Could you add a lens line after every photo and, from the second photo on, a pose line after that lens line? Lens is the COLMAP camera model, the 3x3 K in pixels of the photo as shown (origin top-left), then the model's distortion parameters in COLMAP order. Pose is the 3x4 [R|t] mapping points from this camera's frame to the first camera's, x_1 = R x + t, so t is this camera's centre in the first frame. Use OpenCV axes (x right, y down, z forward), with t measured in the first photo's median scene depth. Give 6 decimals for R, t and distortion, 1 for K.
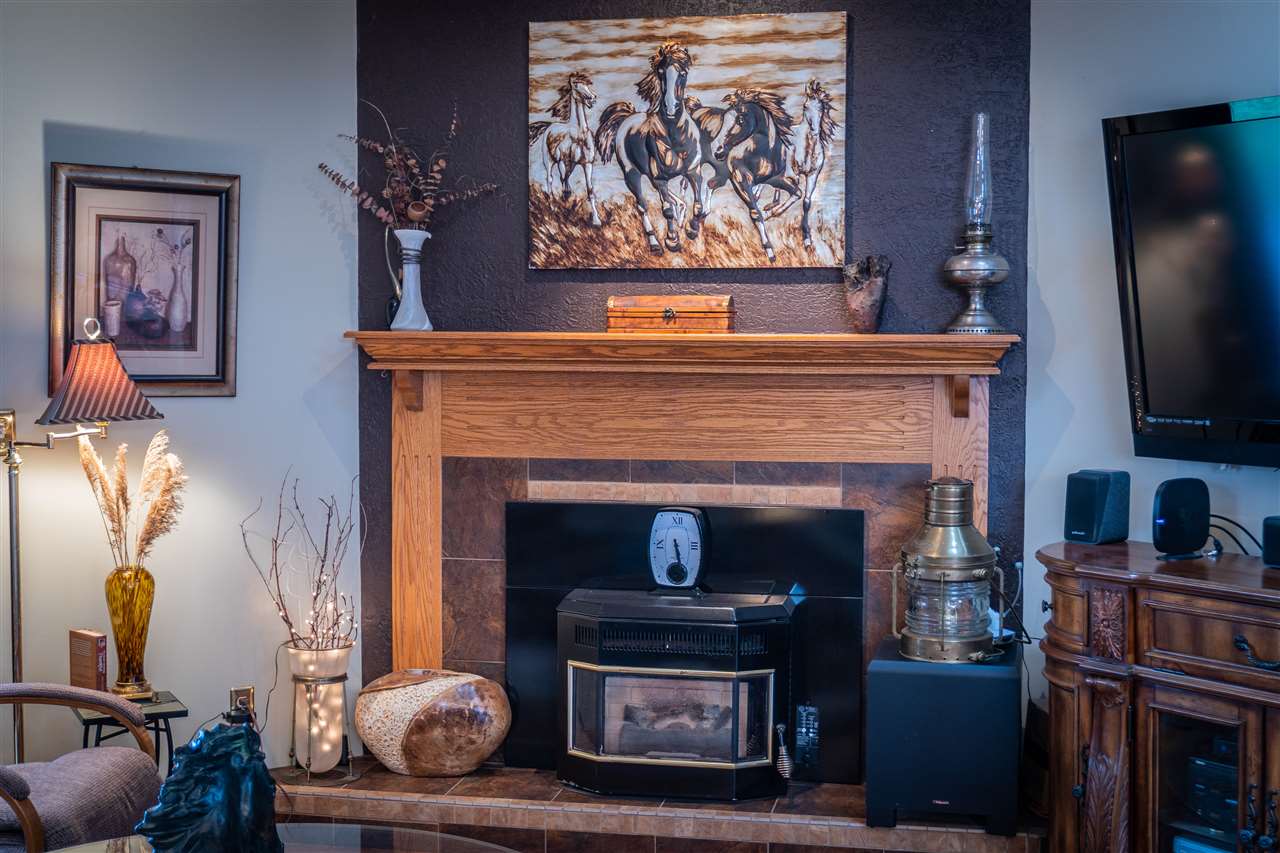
lens RADIAL K [[1759.1, 0, 640.0], [0, 1759.1, 426.5], [0, 0, 1]] dist [0.001637, -0.002681]
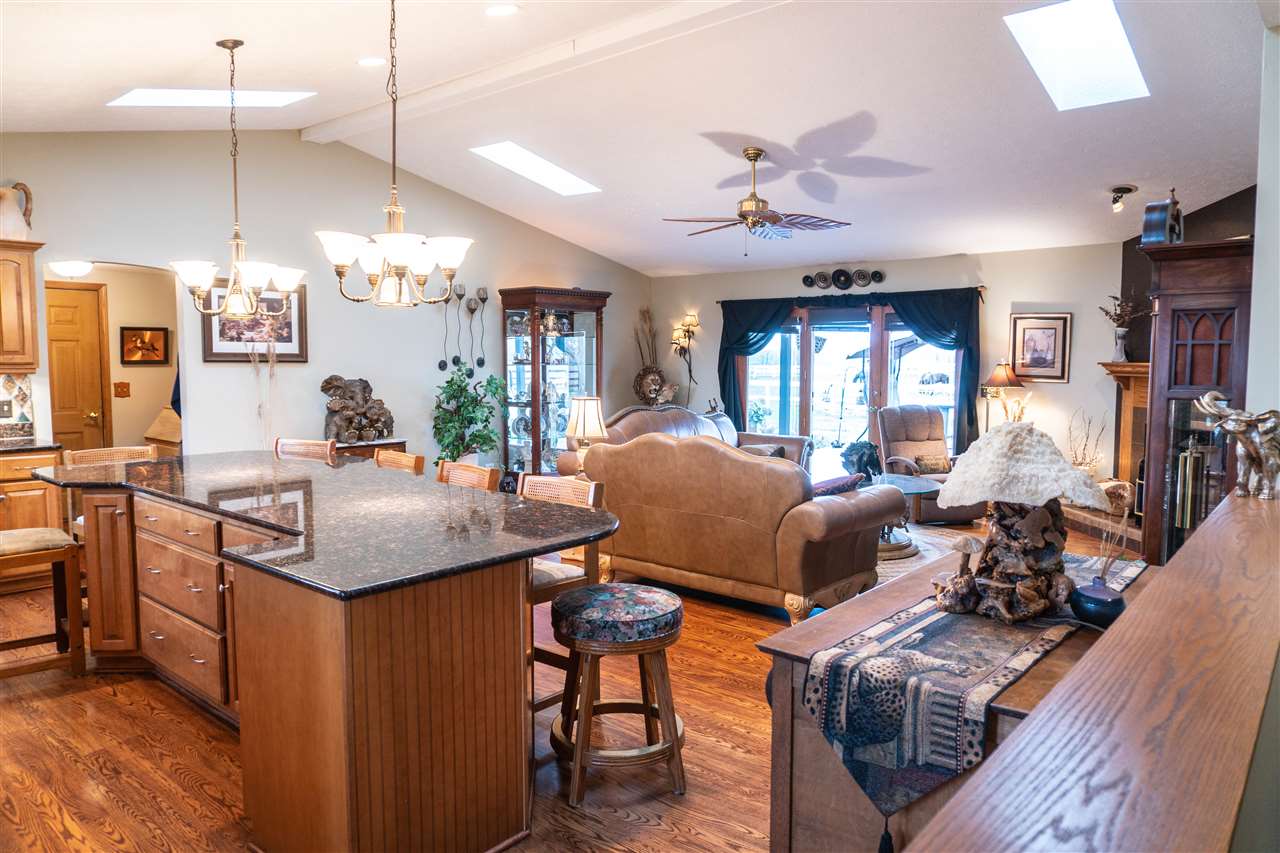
lens RADIAL K [[864.6, 0, 640.0], [0, 864.6, 426.5], [0, 0, 1]] dist [-0.015753, -0.003776]
pose [[0.263253, 0.073773, -0.961902, 1.063205], [-0.057775, 0.996488, 0.060614, 0.011459], [0.962995, 0.039617, 0.266591, -0.144361]]
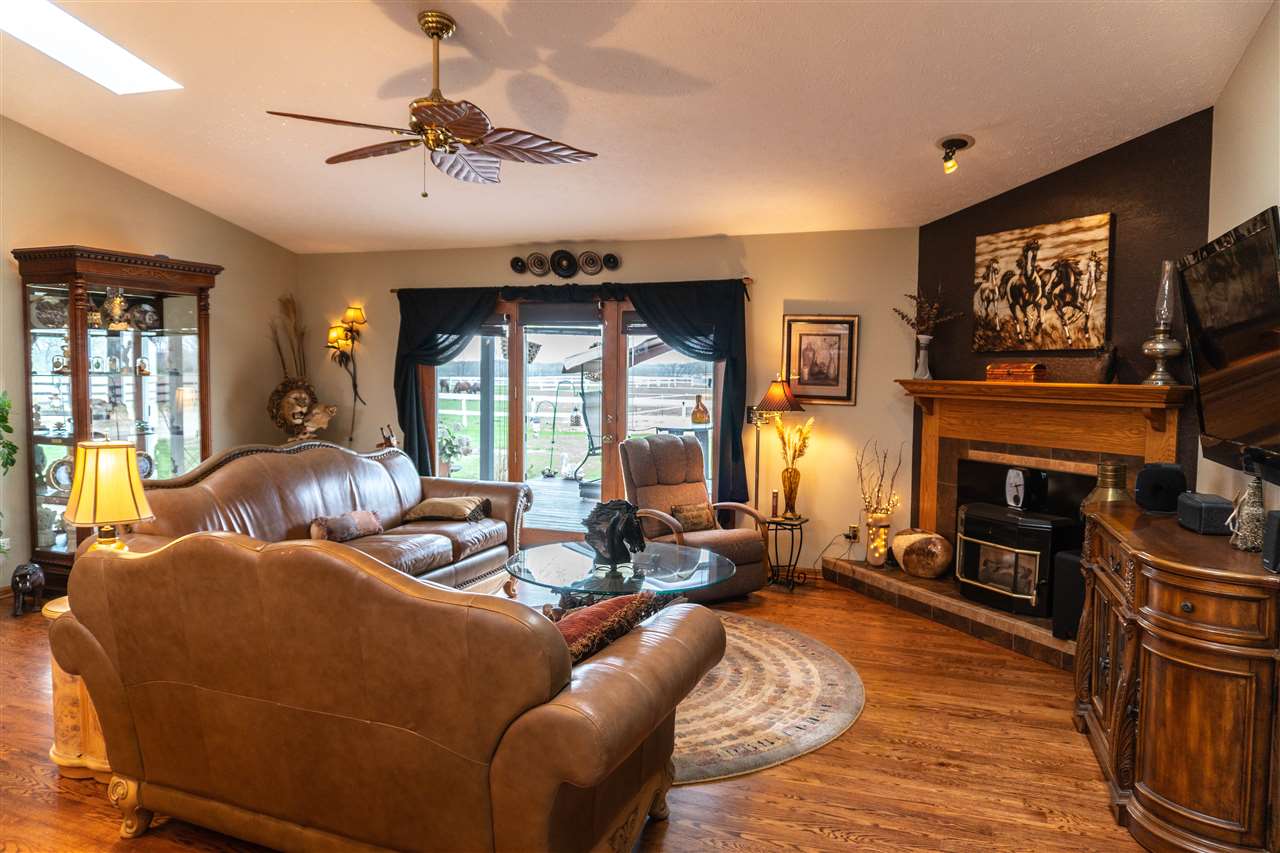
lens RADIAL K [[864.6, 0, 640.0], [0, 864.6, 426.5], [0, 0, 1]] dist [-0.015753, -0.003776]
pose [[0.576083, 0.056244, -0.815454, 0.582098], [-0.059910, 0.997852, 0.026501, -0.001783], [0.815193, 0.033587, 0.578215, 0.064889]]
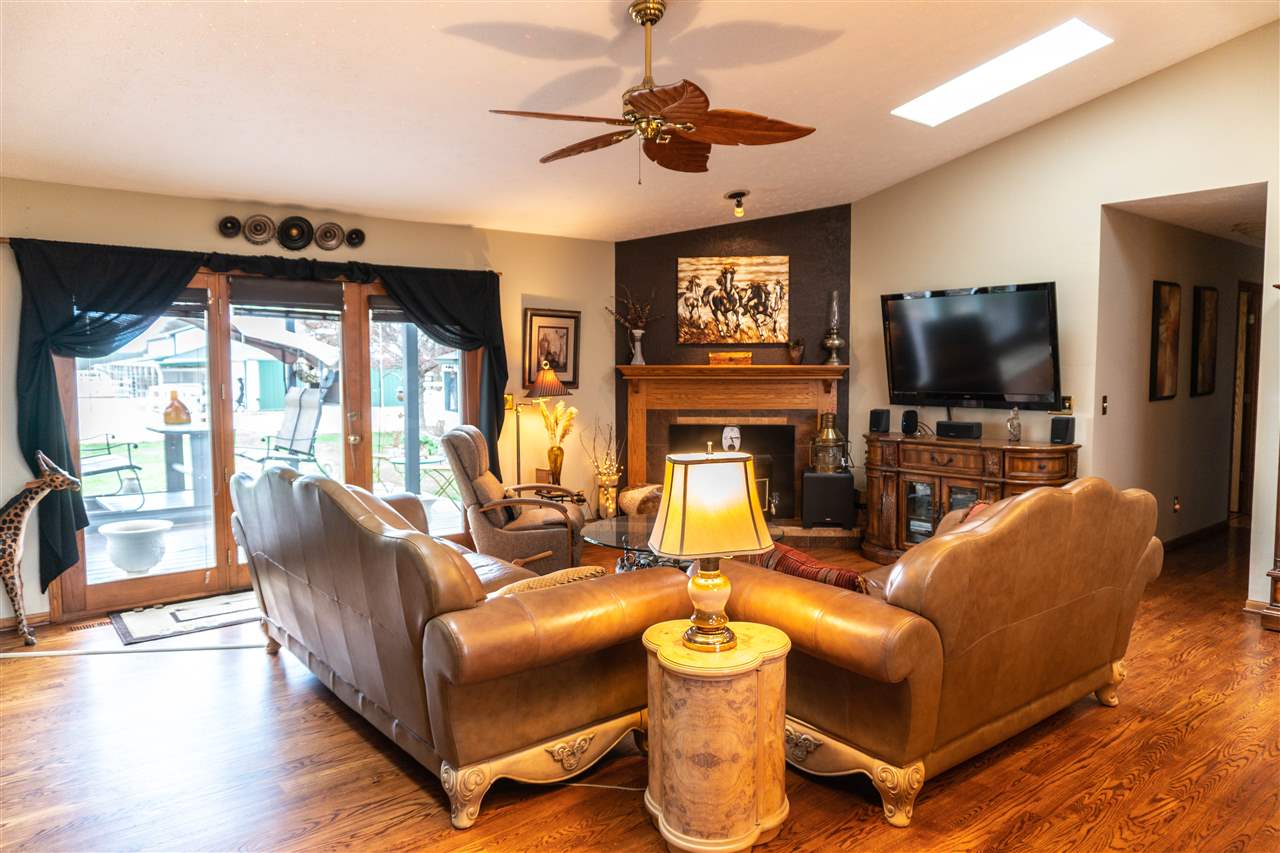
lens RADIAL K [[864.6, 0, 640.0], [0, 864.6, 426.5], [0, 0, 1]] dist [-0.015753, -0.003776]
pose [[0.995746, -0.011679, 0.091393, -0.262330], [0.010410, 0.999843, 0.014355, 0.026037], [-0.091546, -0.013343, 0.995711, -0.415025]]
